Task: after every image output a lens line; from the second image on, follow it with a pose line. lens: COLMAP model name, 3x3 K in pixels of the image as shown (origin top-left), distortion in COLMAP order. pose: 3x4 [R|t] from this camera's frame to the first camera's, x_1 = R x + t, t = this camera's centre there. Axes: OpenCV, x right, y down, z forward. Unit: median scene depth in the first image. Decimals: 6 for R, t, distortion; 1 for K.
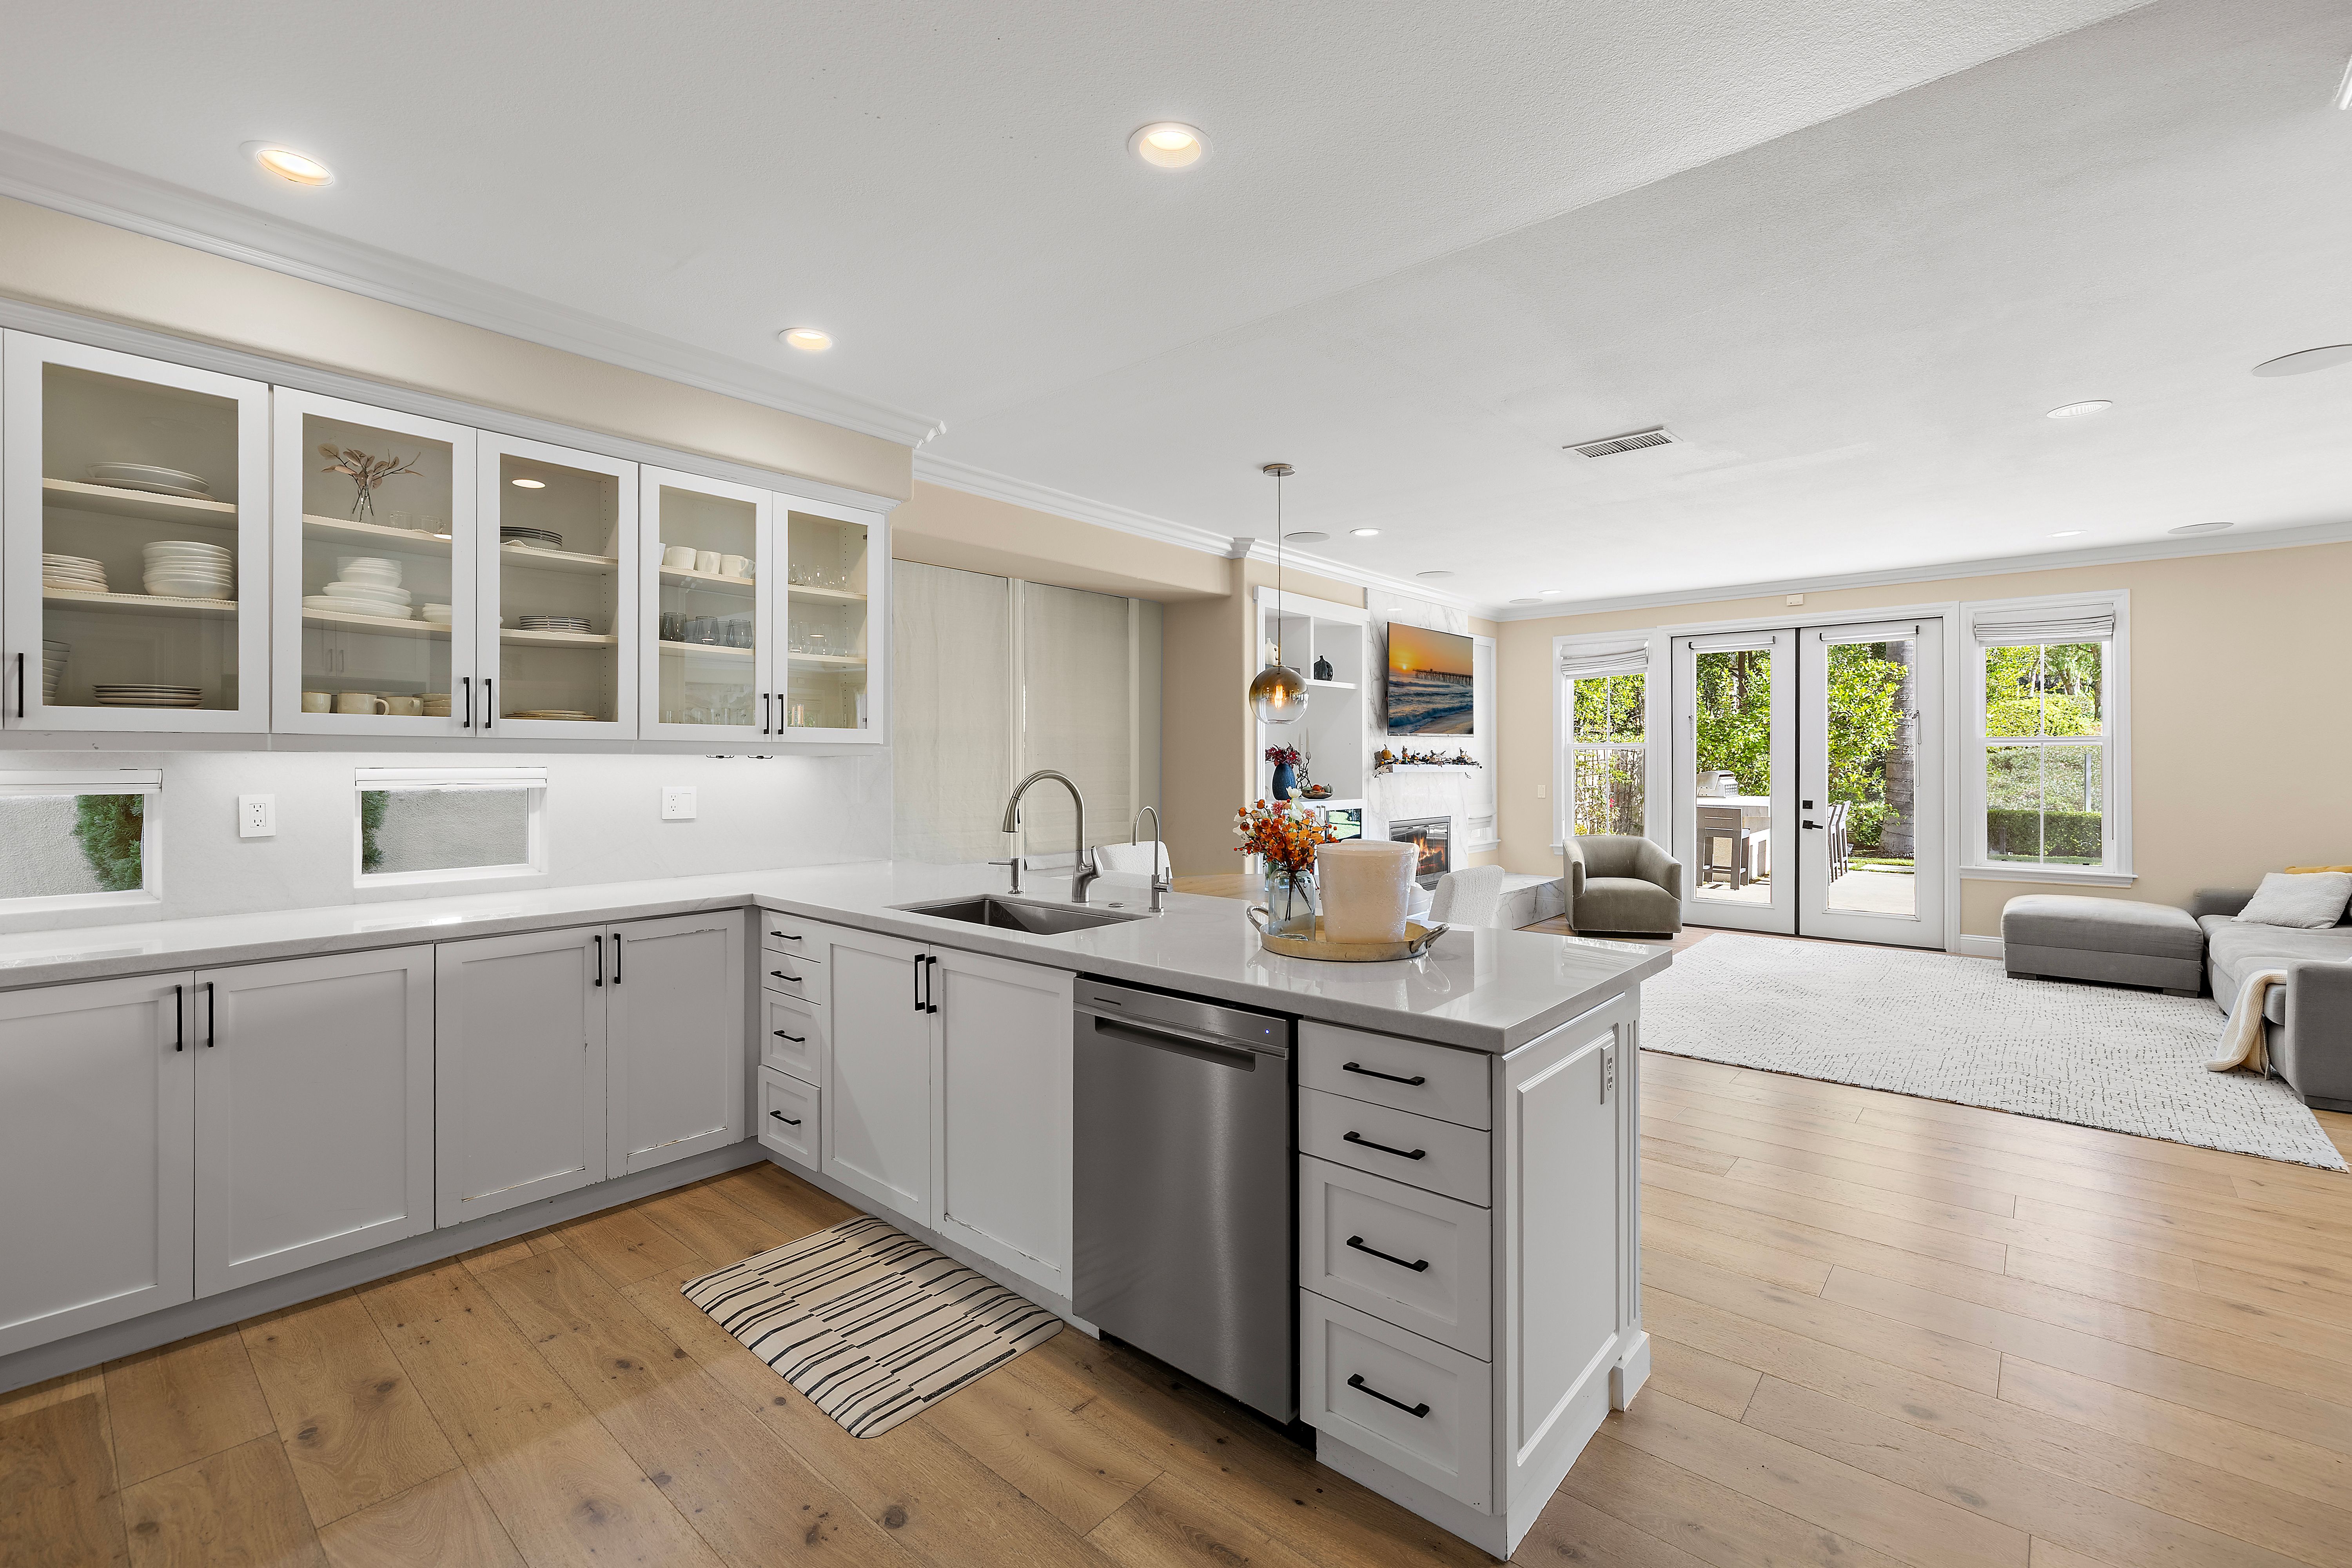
lens RADIAL K [[1005.0, 0, 1181.3], [0, 1005.0, 764.3], [0, 0, 1]] dist [0.001623, -0.000016]
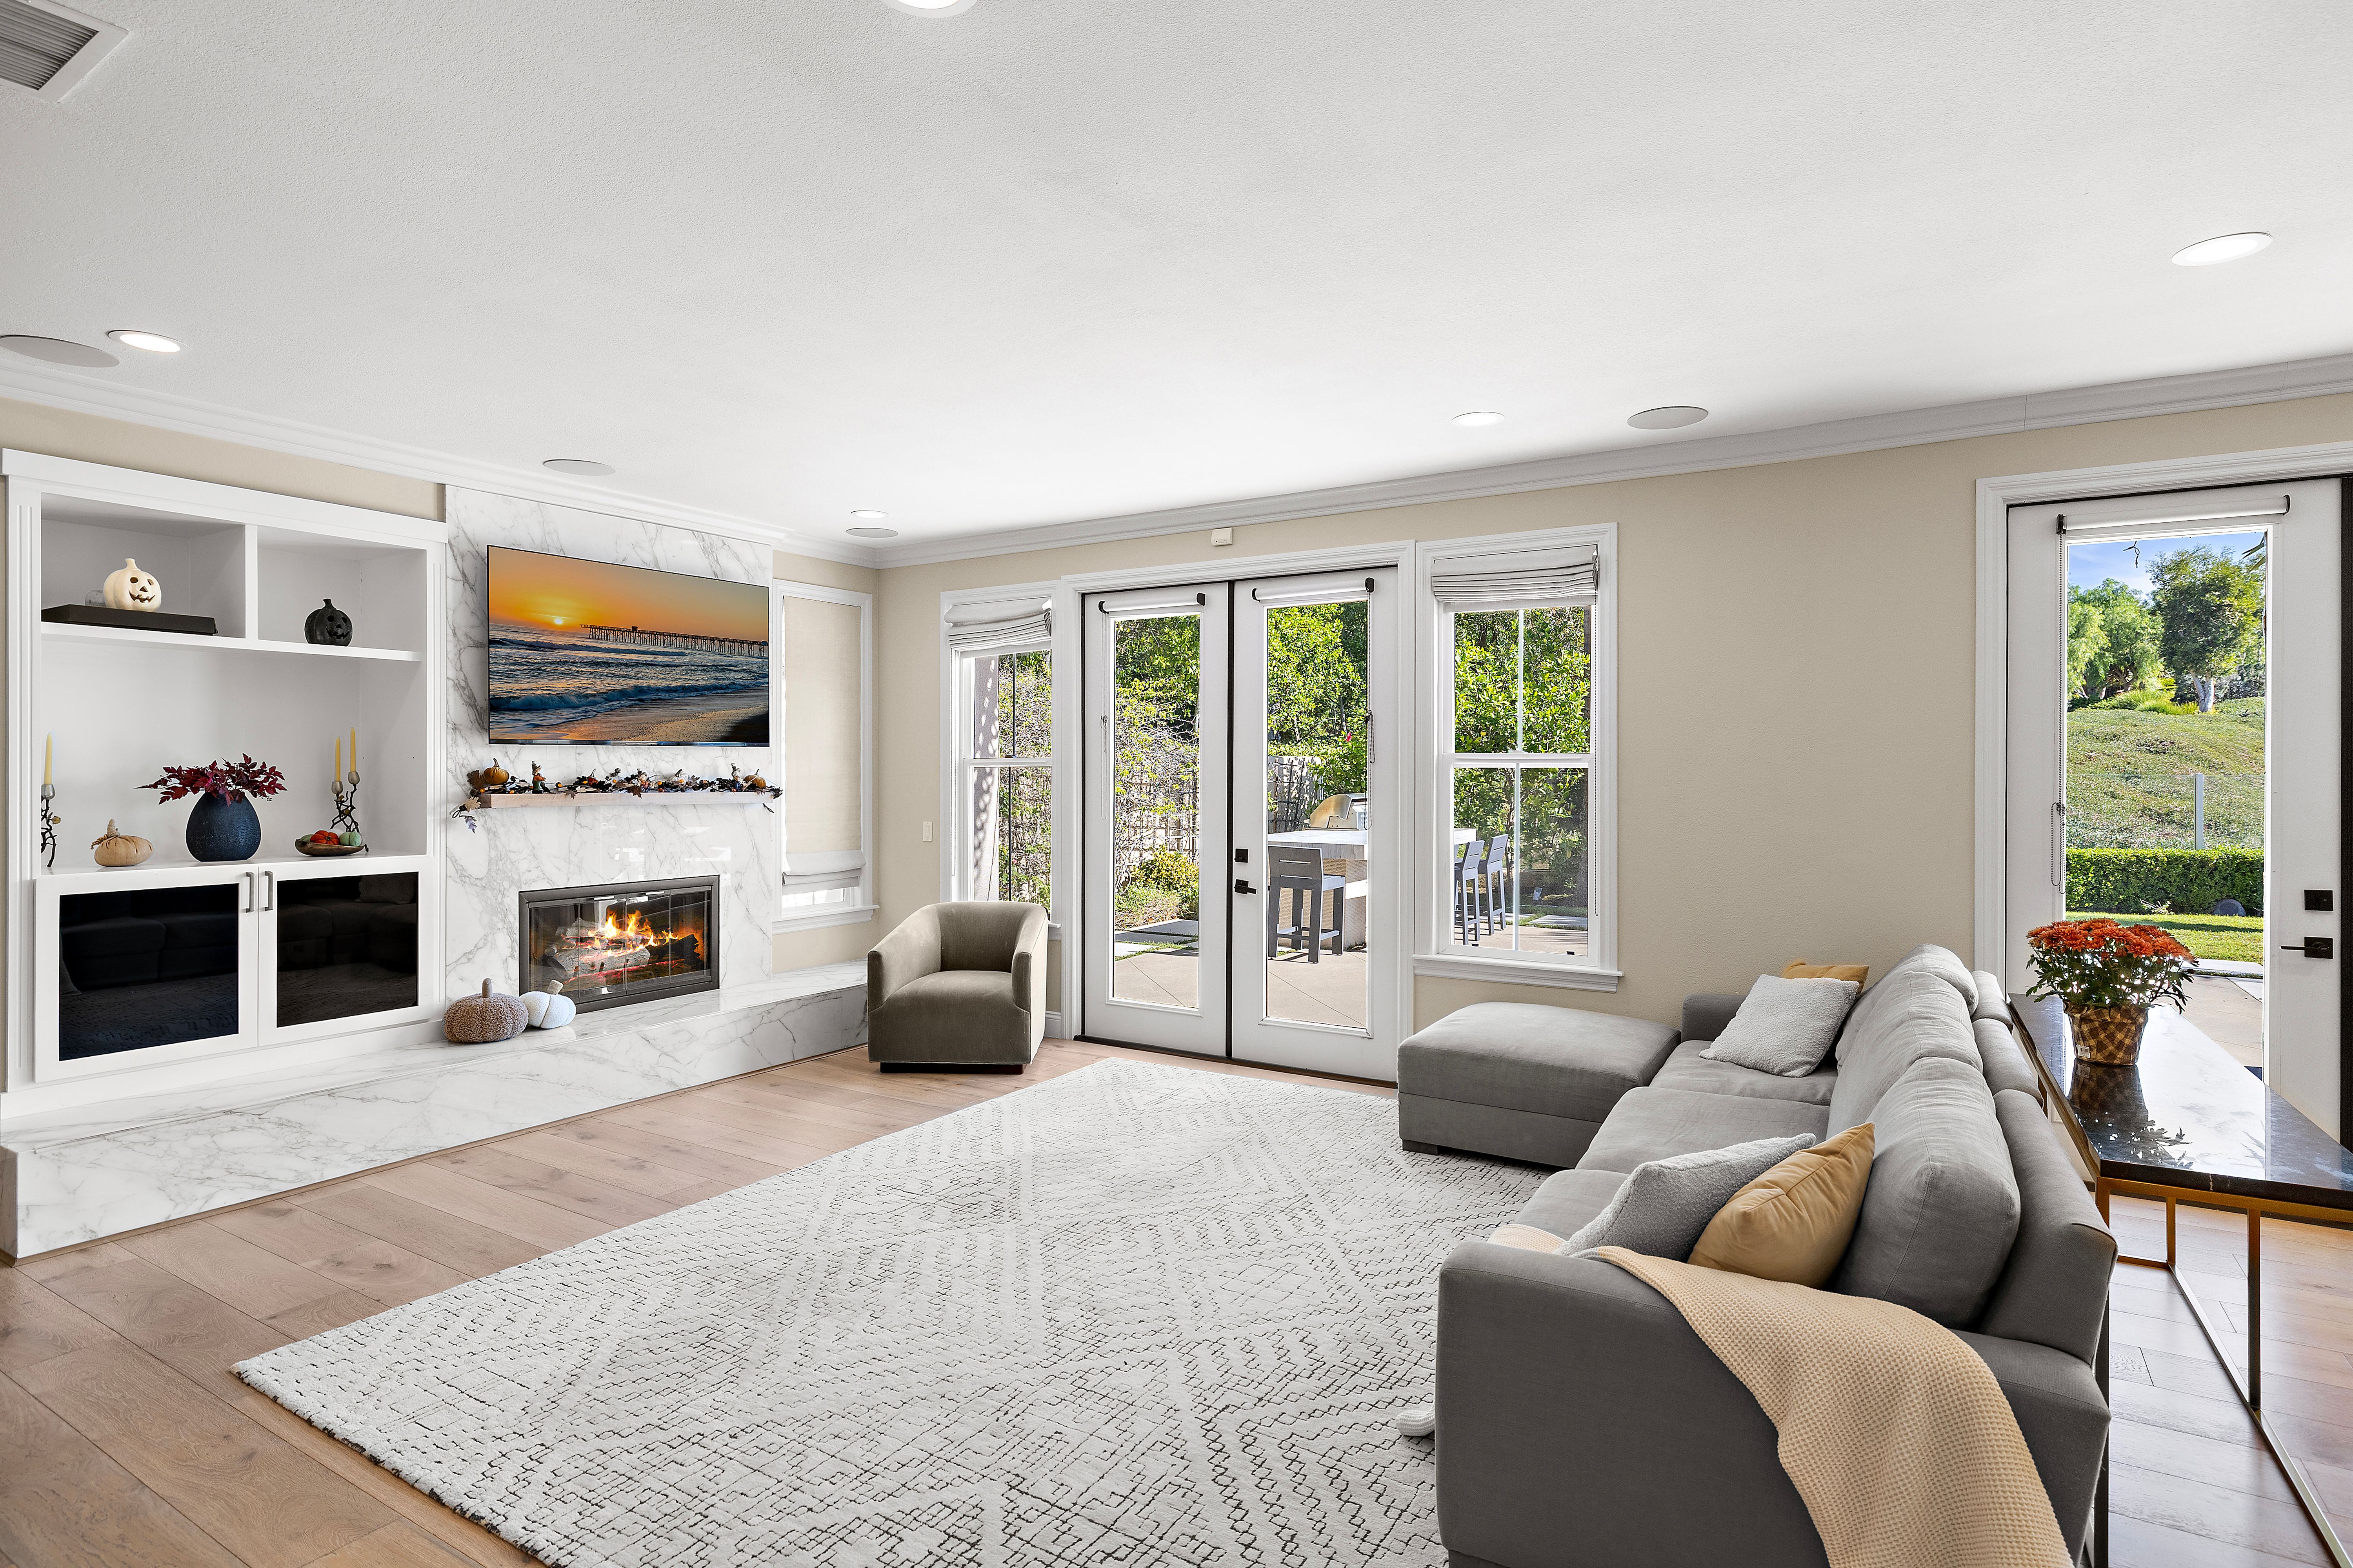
lens RADIAL K [[1207.1, 0, 1184.8], [0, 1207.1, 774.1], [0, 0, 1]] dist [-0.000168, 0.001367]
pose [[0.986986, 0.003658, 0.160764, 1.079957], [-0.003478, 0.999993, -0.001400, -0.025294], [-0.160768, 0.000823, 0.986992, 0.568970]]
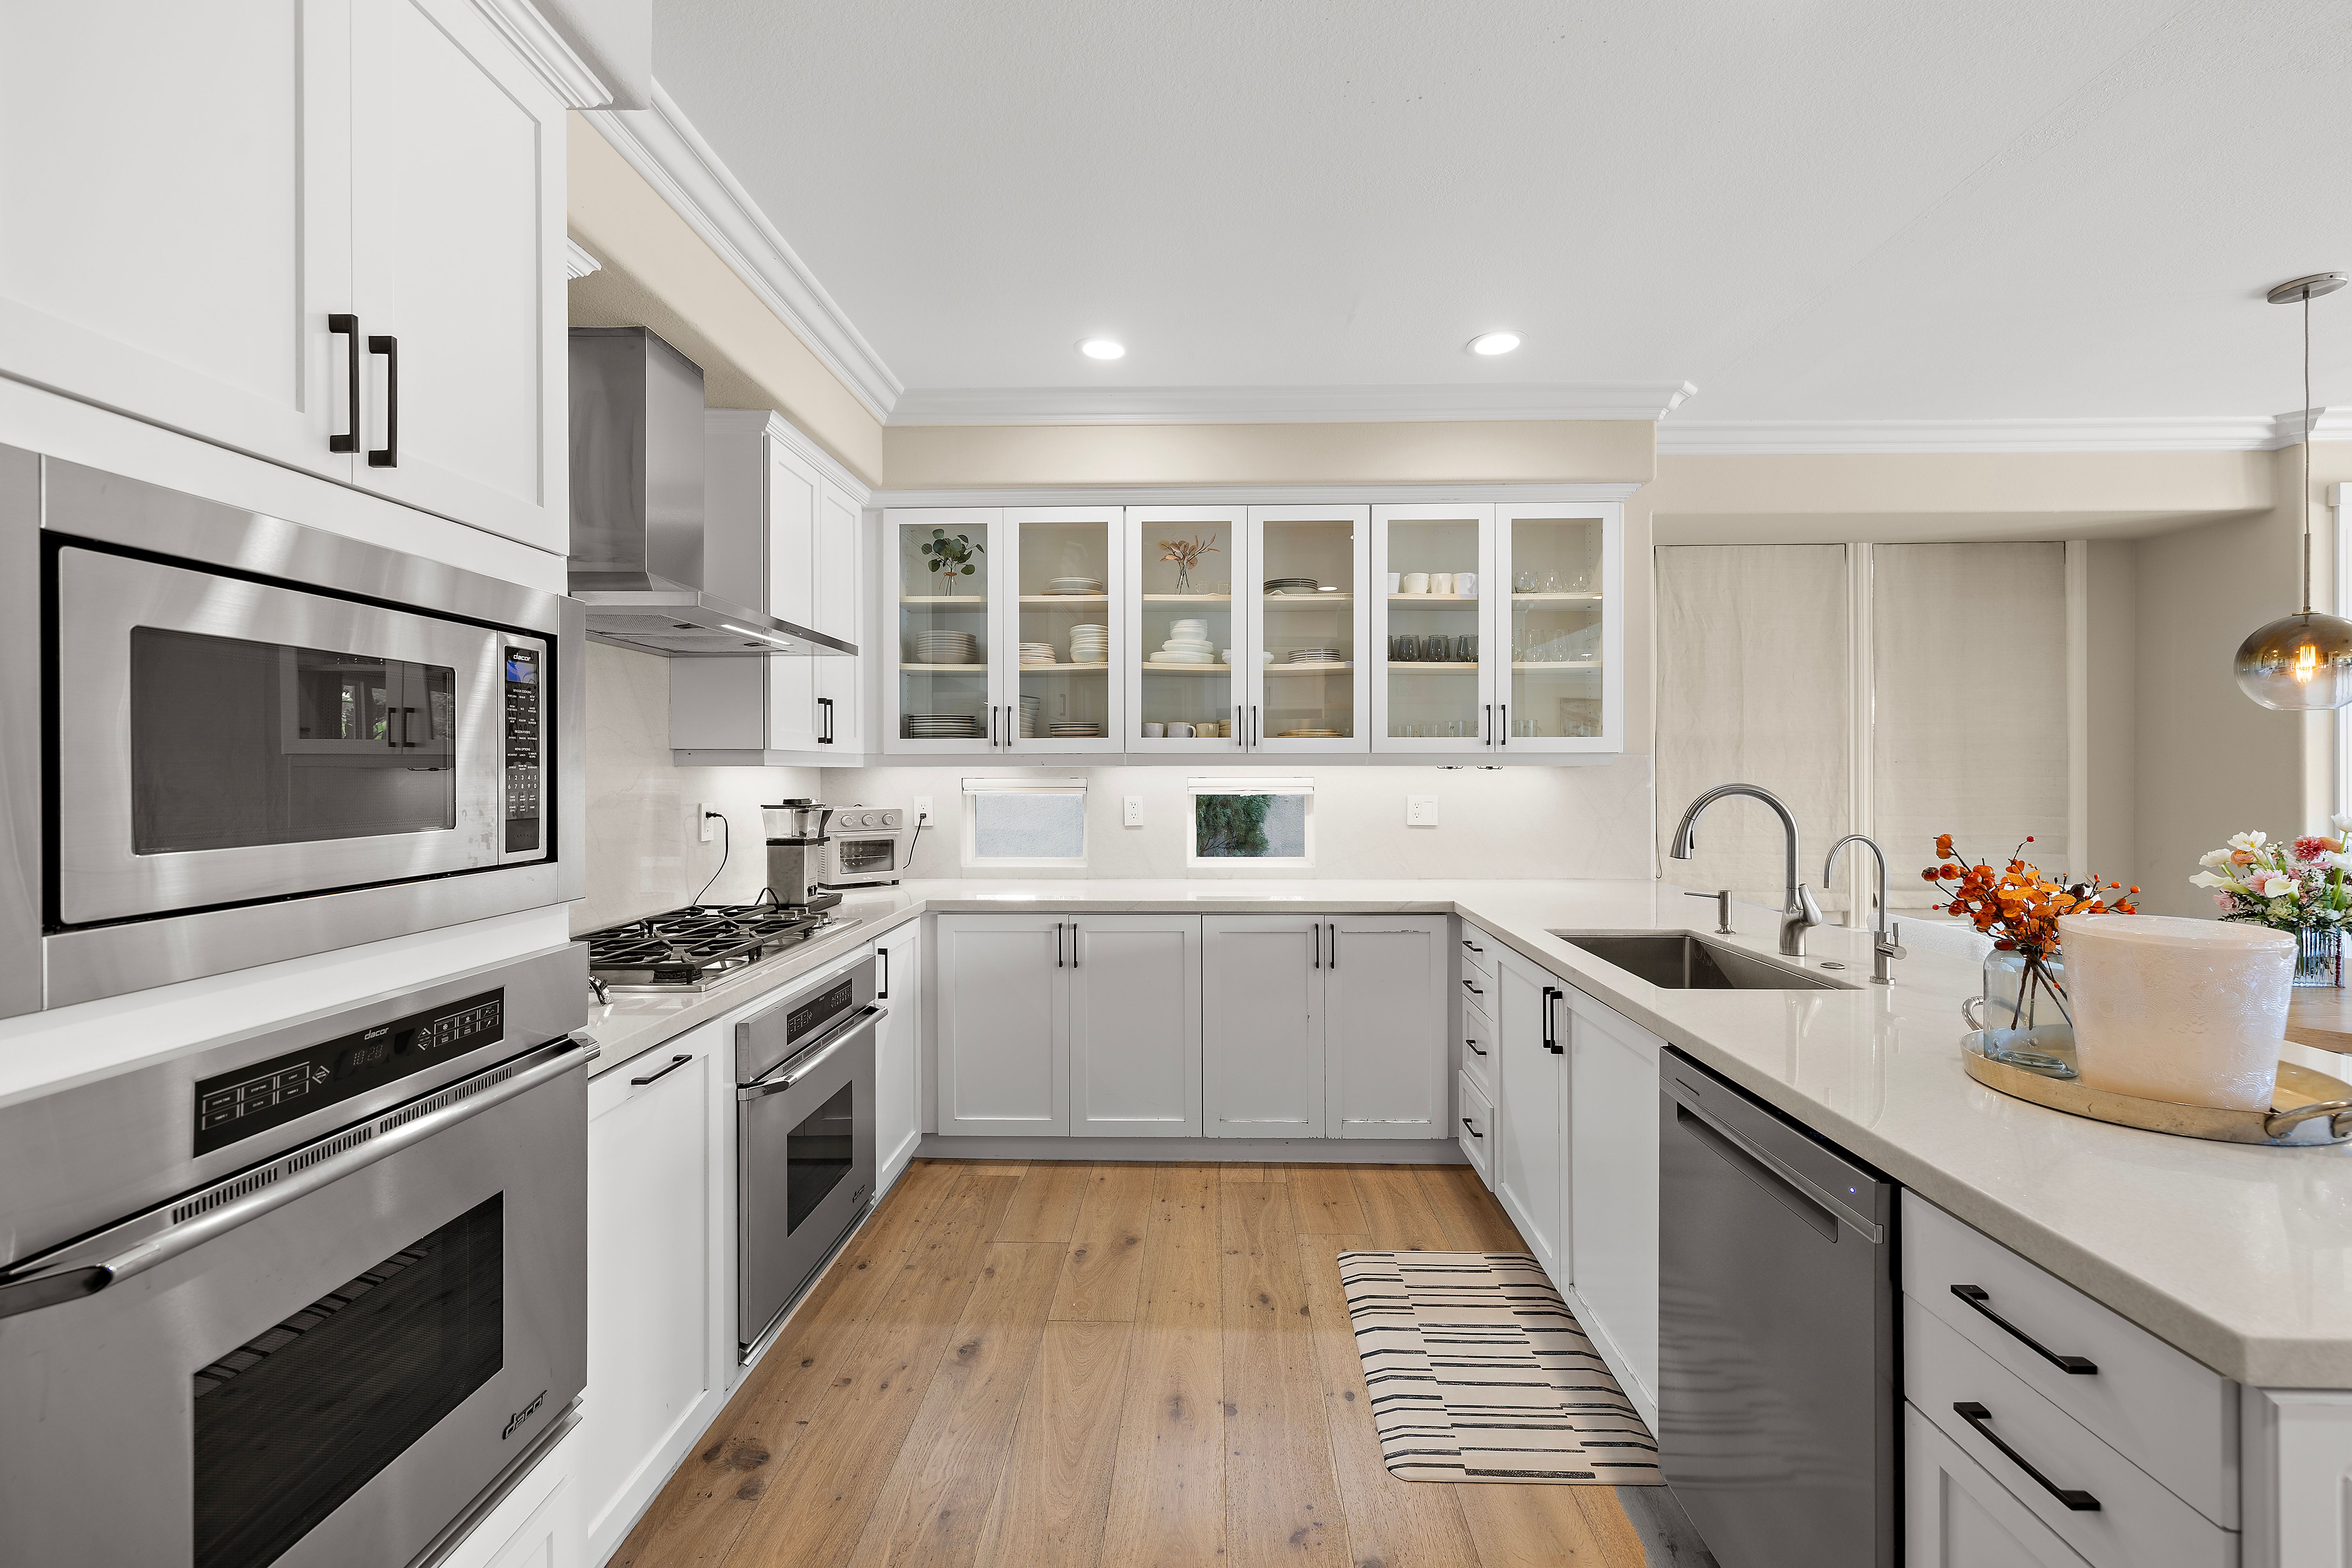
lens RADIAL K [[985.0, 0, 1187.1], [0, 985.0, 771.9], [0, 0, 1]] dist [0.000011, -0.000310]
pose [[0.635711, 0.000658, -0.771927, 0.177179], [-0.000021, 1.000000, 0.000835, -0.004267], [0.771927, -0.000515, 0.635711, 0.149895]]
